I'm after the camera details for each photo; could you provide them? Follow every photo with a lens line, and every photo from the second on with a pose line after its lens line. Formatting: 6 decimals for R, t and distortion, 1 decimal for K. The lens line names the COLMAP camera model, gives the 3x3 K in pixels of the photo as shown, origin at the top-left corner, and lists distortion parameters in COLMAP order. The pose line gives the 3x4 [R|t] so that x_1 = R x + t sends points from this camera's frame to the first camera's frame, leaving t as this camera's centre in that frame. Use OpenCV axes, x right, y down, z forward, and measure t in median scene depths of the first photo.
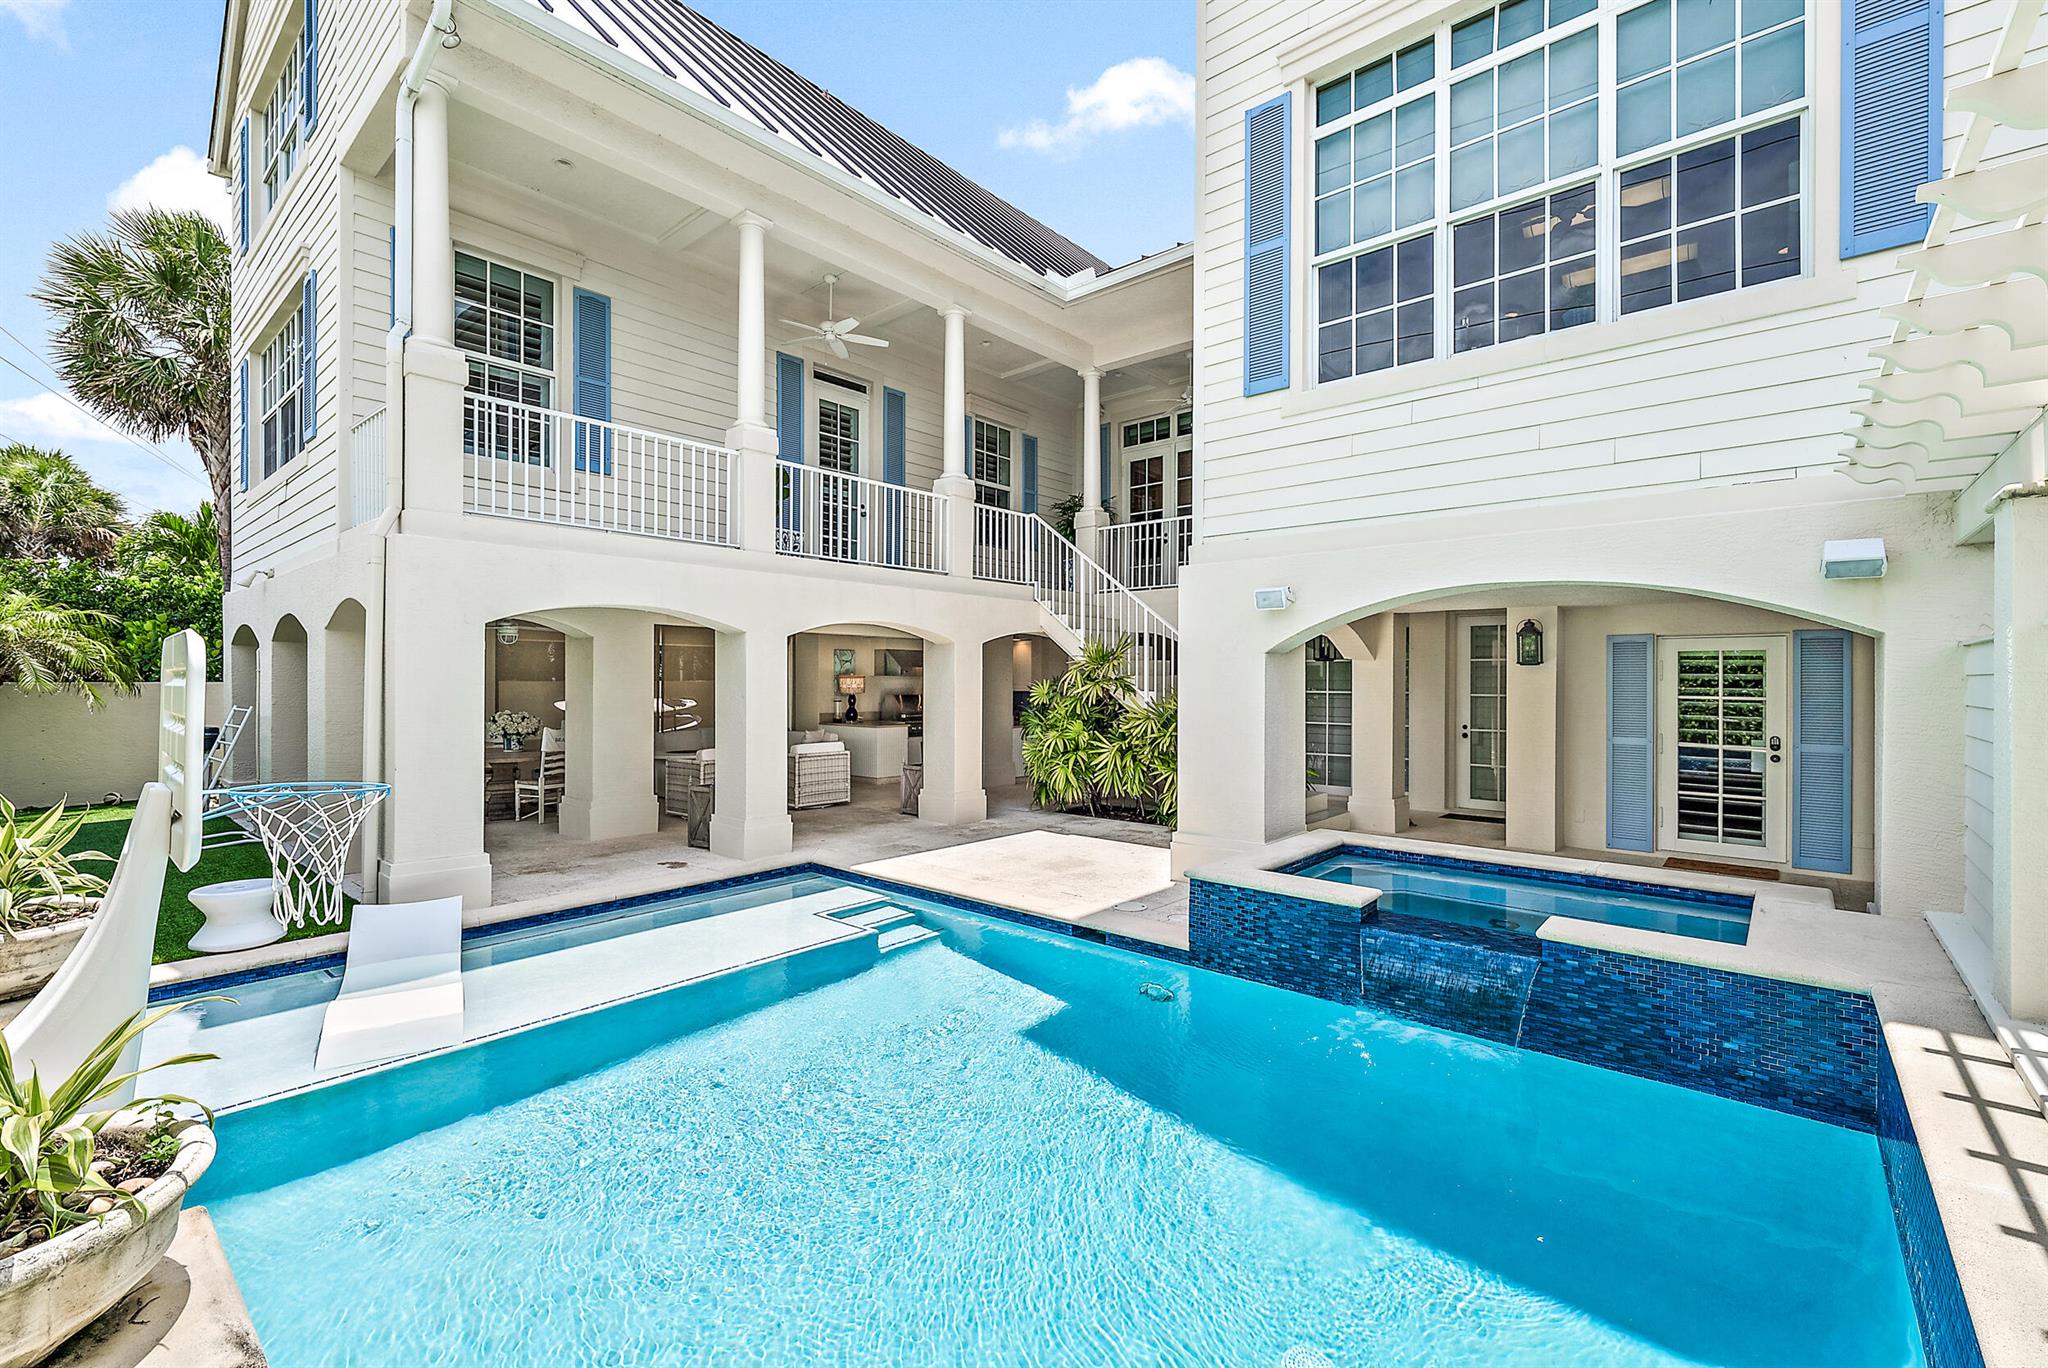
lens RADIAL K [[860.1, 0, 1024.0], [0, 860.1, 684.0], [0, 0, 1]] dist [-0.001337, -0.000104]
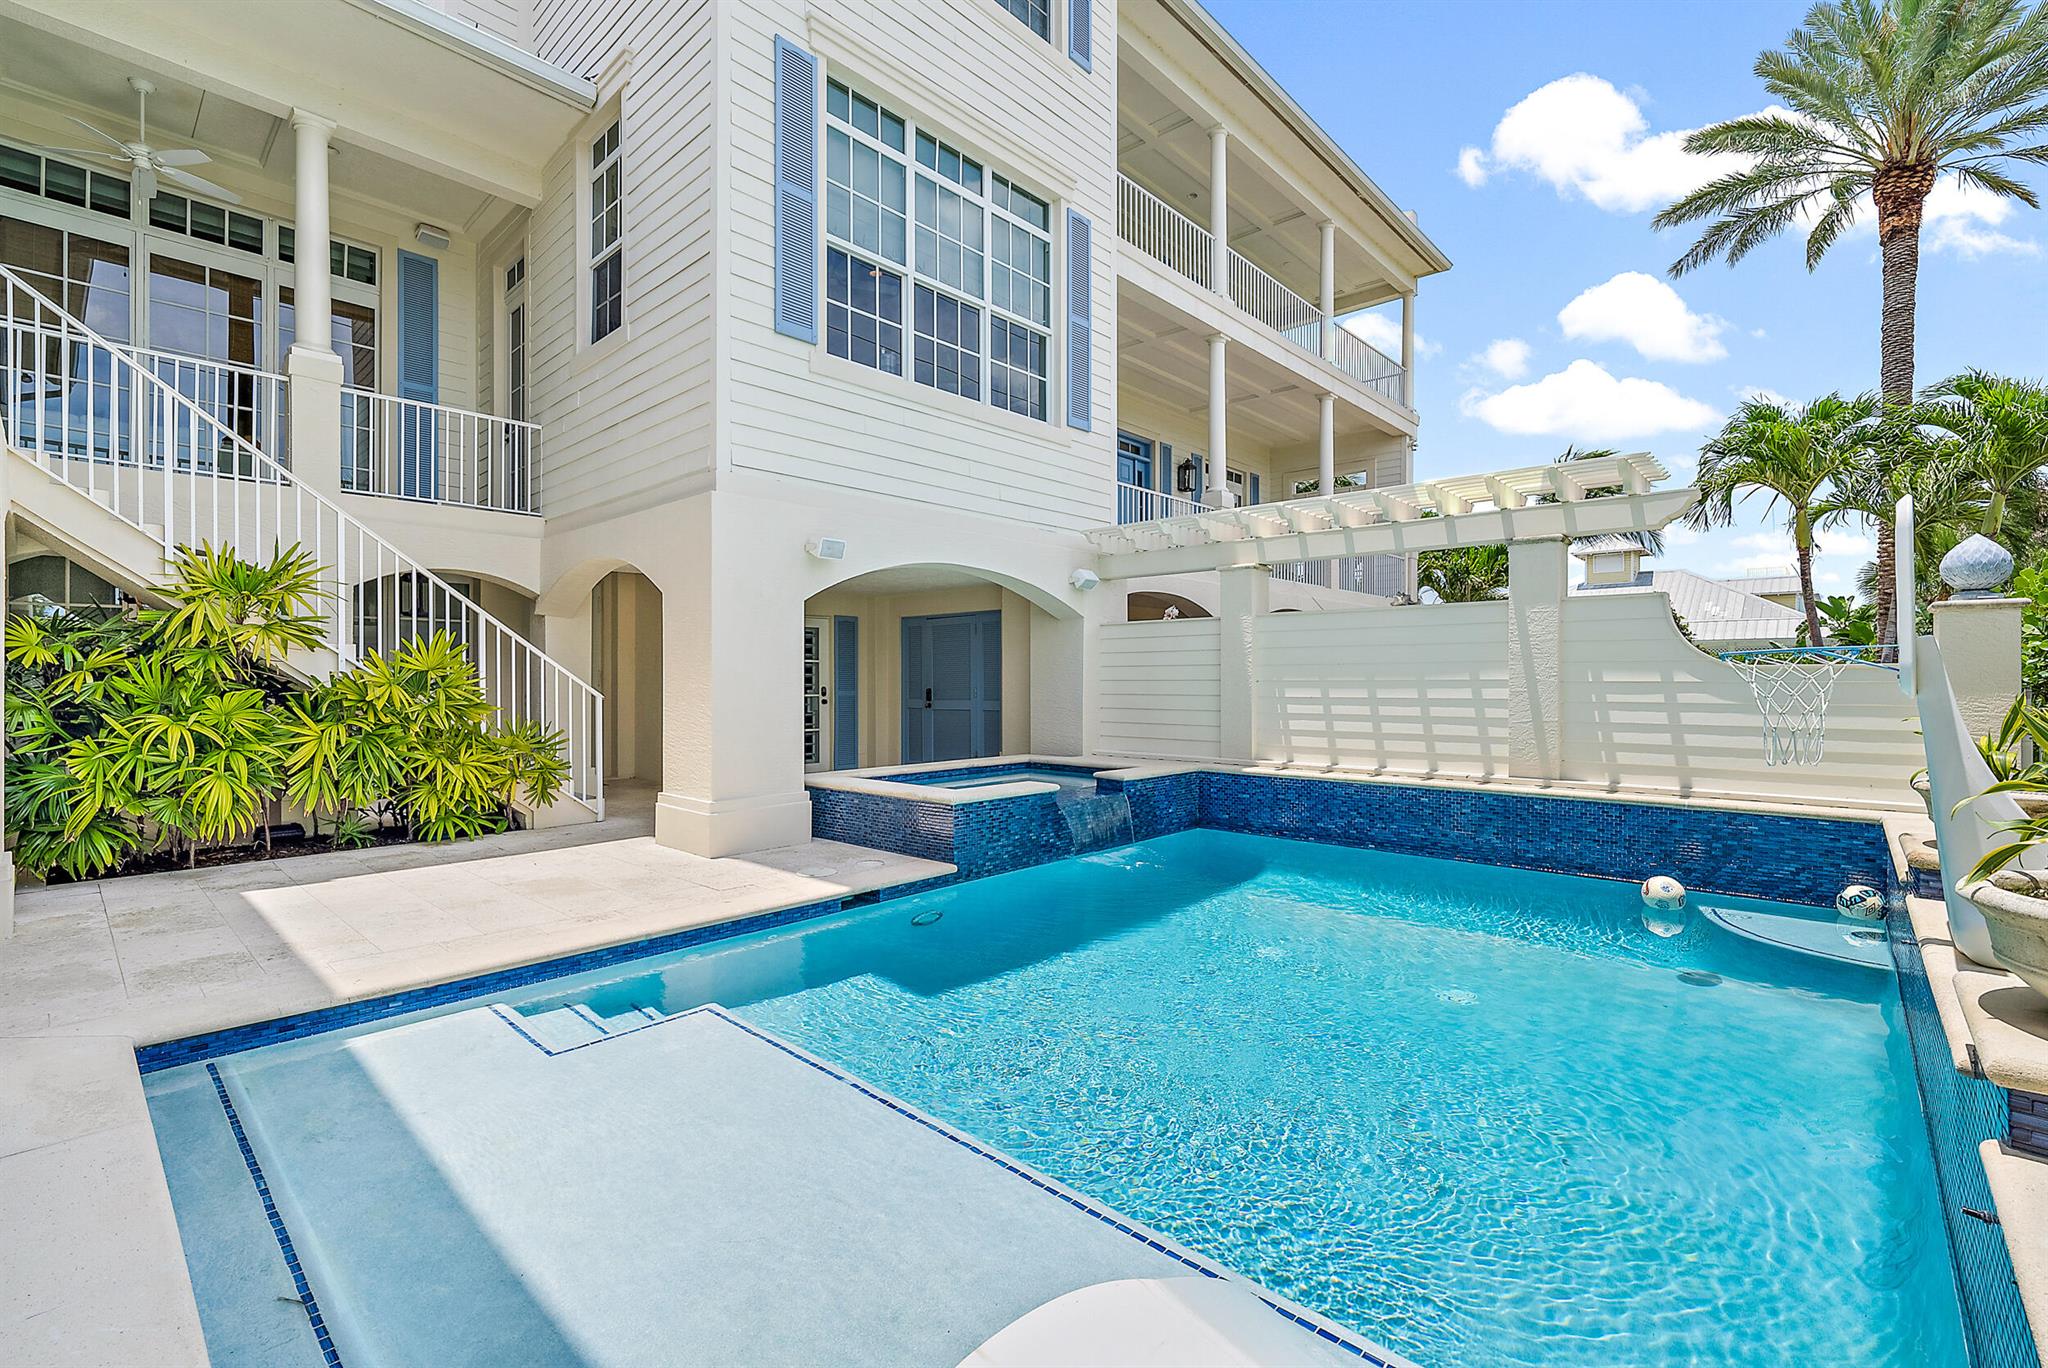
lens RADIAL K [[894.6, 0, 1019.8], [0, 894.6, 677.9], [0, 0, 1]] dist [0.002004, -0.000777]
pose [[0.038121, -0.002998, 0.999269, -0.793656], [0.007135, 0.999971, 0.002728, 0.055450], [-0.999248, 0.007026, 0.038141, 0.753651]]
